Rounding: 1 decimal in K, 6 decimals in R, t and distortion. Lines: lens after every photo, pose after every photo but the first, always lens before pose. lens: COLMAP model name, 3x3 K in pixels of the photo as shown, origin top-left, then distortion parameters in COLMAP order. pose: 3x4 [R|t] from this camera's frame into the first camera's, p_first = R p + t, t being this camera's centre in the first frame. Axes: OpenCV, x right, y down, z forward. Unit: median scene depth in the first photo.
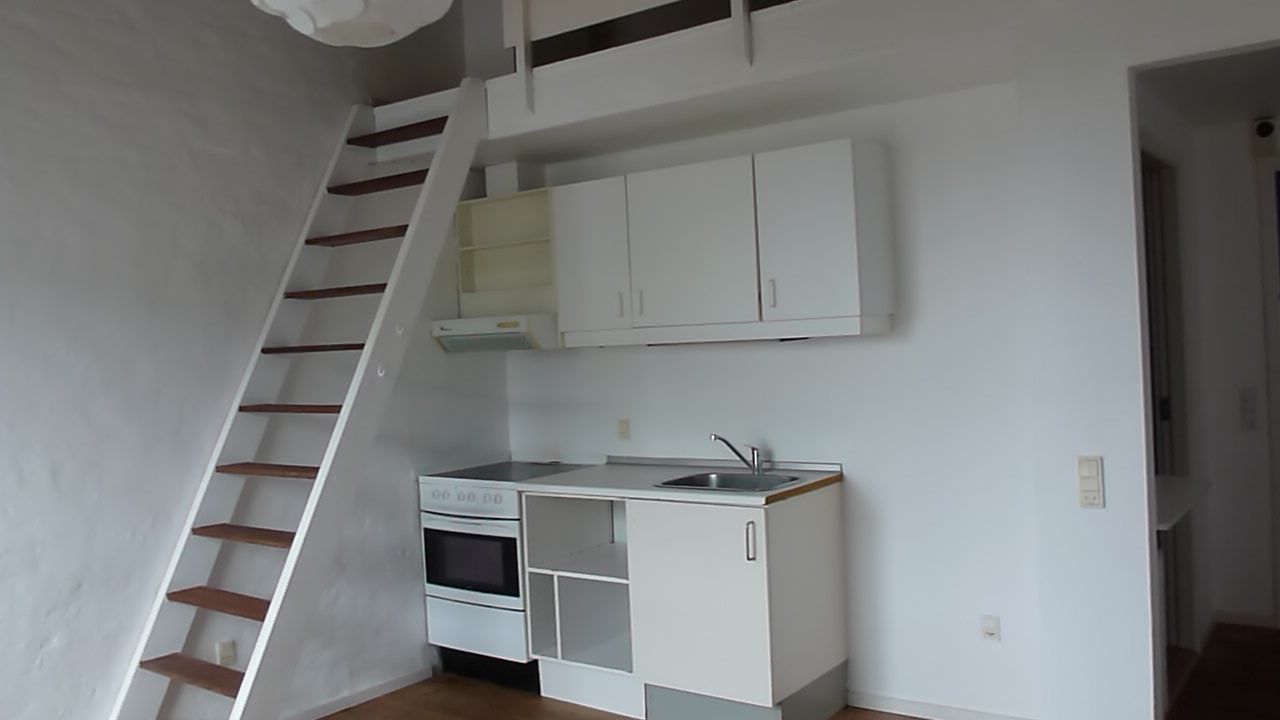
lens RADIAL K [[1064.3, 0, 645.8], [0, 1064.3, 372.4], [0, 0, 1]] dist [-0.036012, -0.019290]
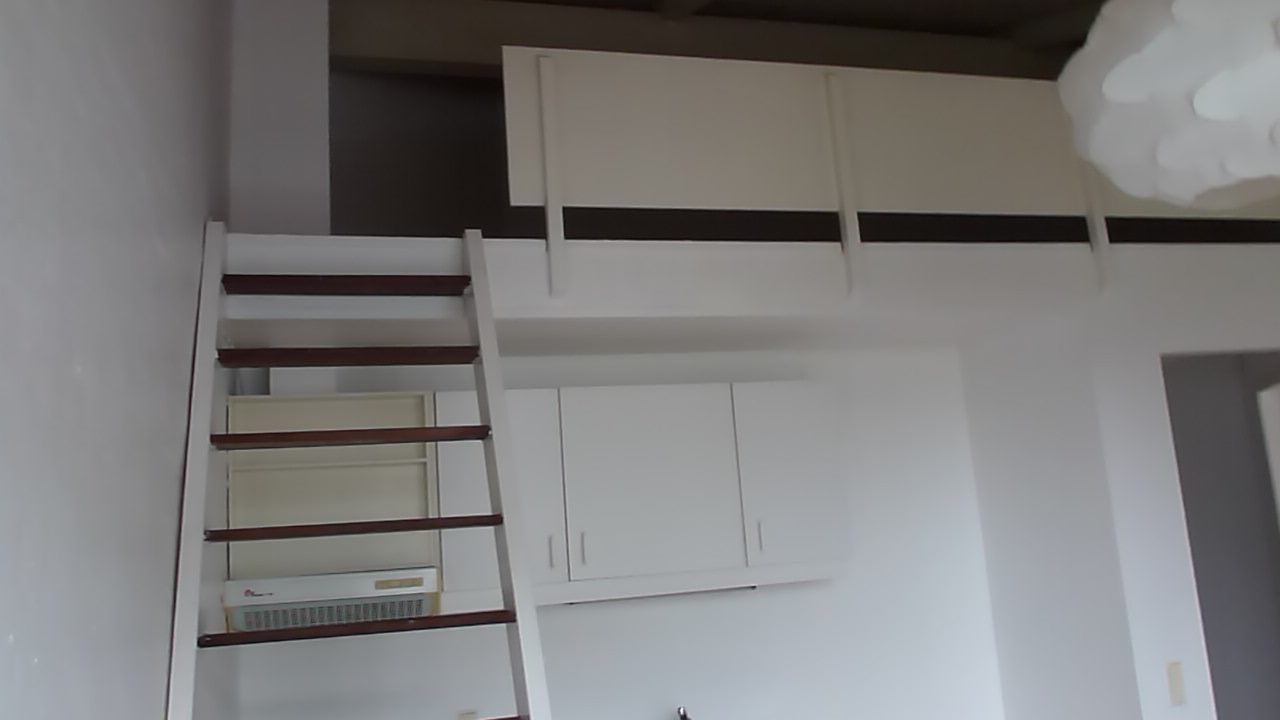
lens RADIAL K [[1064.3, 0, 641.9], [0, 1064.3, 364.9], [0, 0, 1]] dist [-0.036012, -0.019290]
pose [[0.595911, 0.136885, 0.791298, -0.660196], [0.072980, 0.972057, -0.223114, -0.019739], [-0.799727, 0.190706, 0.569270, 0.518583]]
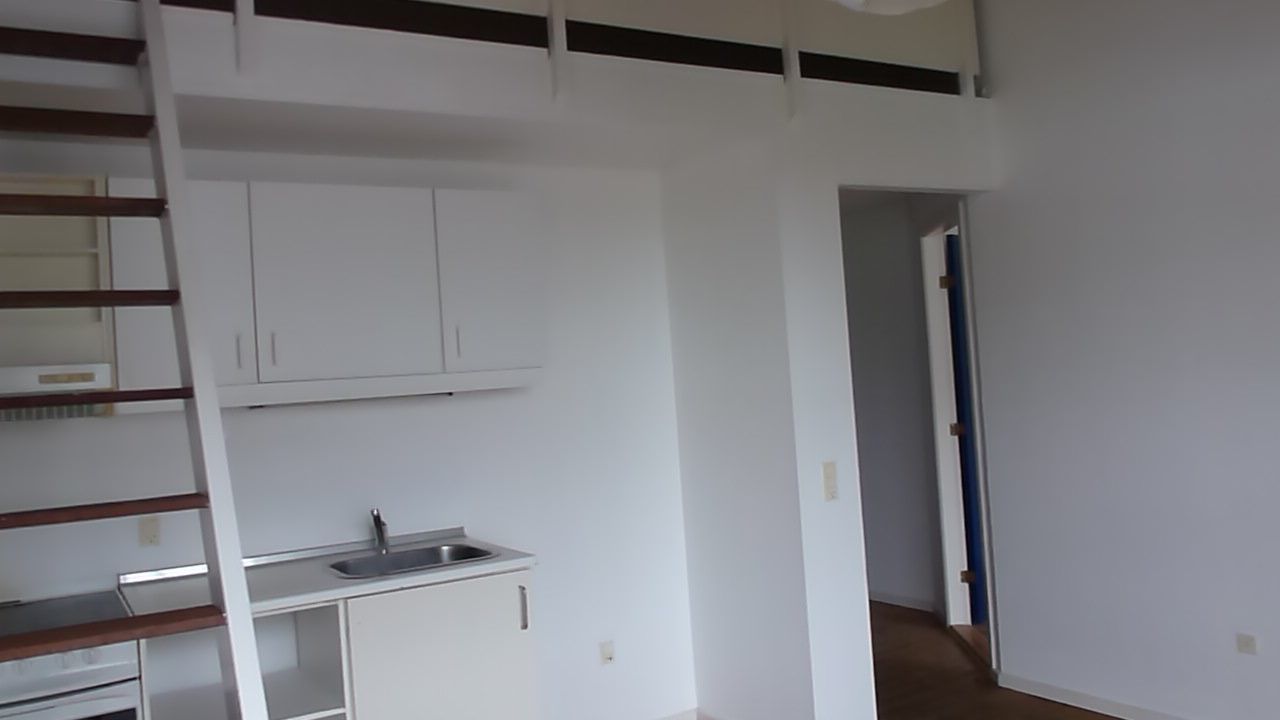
lens RADIAL K [[1064.3, 0, 639.3], [0, 1064.3, 362.6], [0, 0, 1]] dist [-0.036012, -0.019290]
pose [[0.362539, 0.033670, 0.931360, -0.658329], [0.079884, 0.994547, -0.067050, 0.017350], [-0.928539, 0.098709, 0.357872, 0.511274]]
